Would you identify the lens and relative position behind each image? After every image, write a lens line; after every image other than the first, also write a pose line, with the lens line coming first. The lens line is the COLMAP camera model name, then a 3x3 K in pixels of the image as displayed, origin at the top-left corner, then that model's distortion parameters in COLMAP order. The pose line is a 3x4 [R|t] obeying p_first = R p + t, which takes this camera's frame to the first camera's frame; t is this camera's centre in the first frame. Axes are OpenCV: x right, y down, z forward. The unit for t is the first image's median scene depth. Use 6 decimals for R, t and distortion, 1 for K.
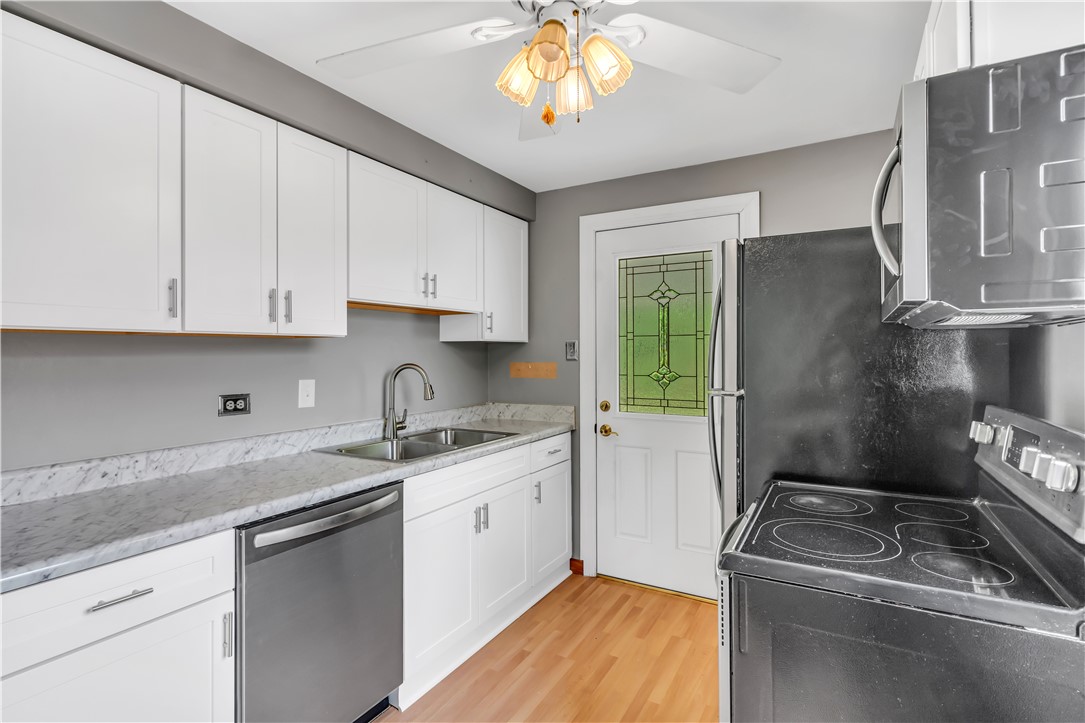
lens RADIAL K [[526.6, 0, 547.7], [0, 526.6, 351.9], [0, 0, 1]] dist [-0.002914, -0.000331]
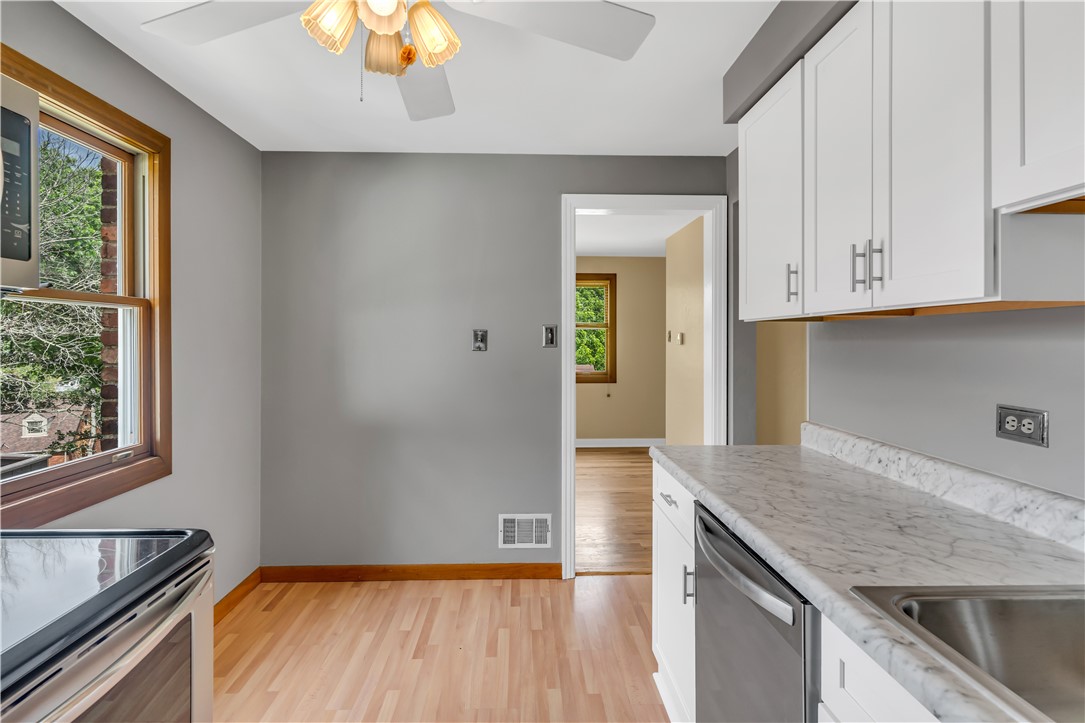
lens RADIAL K [[526.6, 0, 540.4], [0, 526.6, 350.7], [0, 0, 1]] dist [-0.002914, -0.000331]
pose [[-0.845430, 0.024793, -0.533511, 0.139692], [0.013202, 0.999587, 0.025532, -0.003287], [0.533923, 0.014542, -0.845408, 0.994131]]
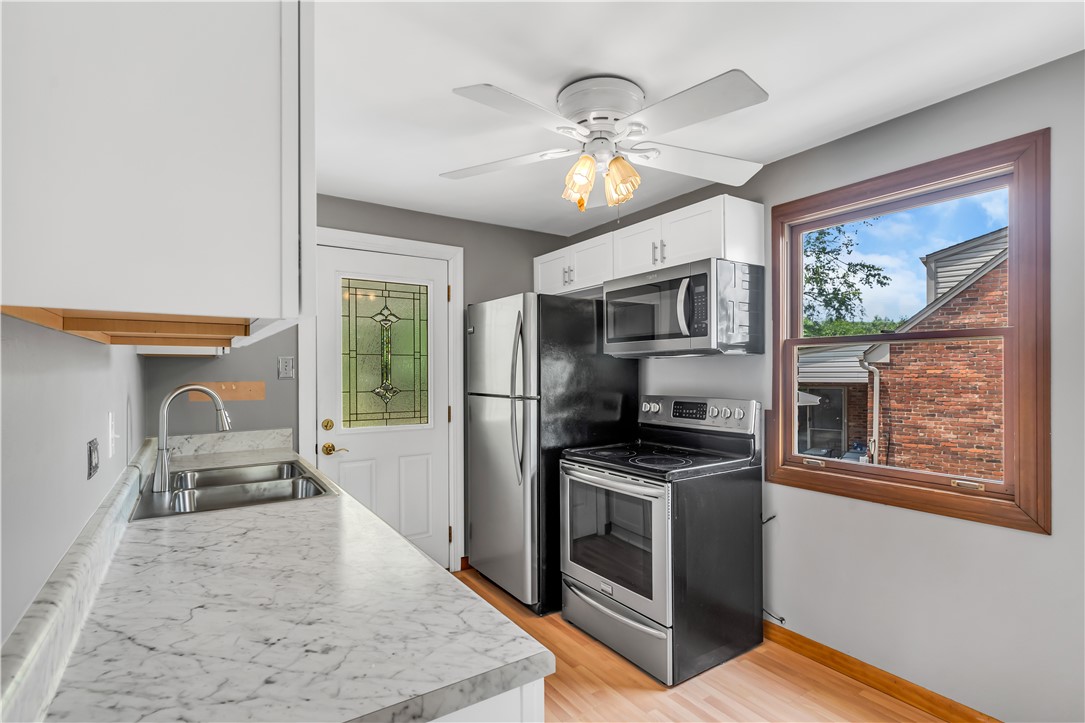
lens RADIAL K [[526.6, 0, 548.3], [0, 526.6, 367.6], [0, 0, 1]] dist [-0.002914, -0.000331]
pose [[0.442409, 0.005602, 0.896796, -0.735843], [-0.001018, 0.999983, -0.005744, 0.002393], [-0.896813, 0.001628, 0.442407, 0.242384]]
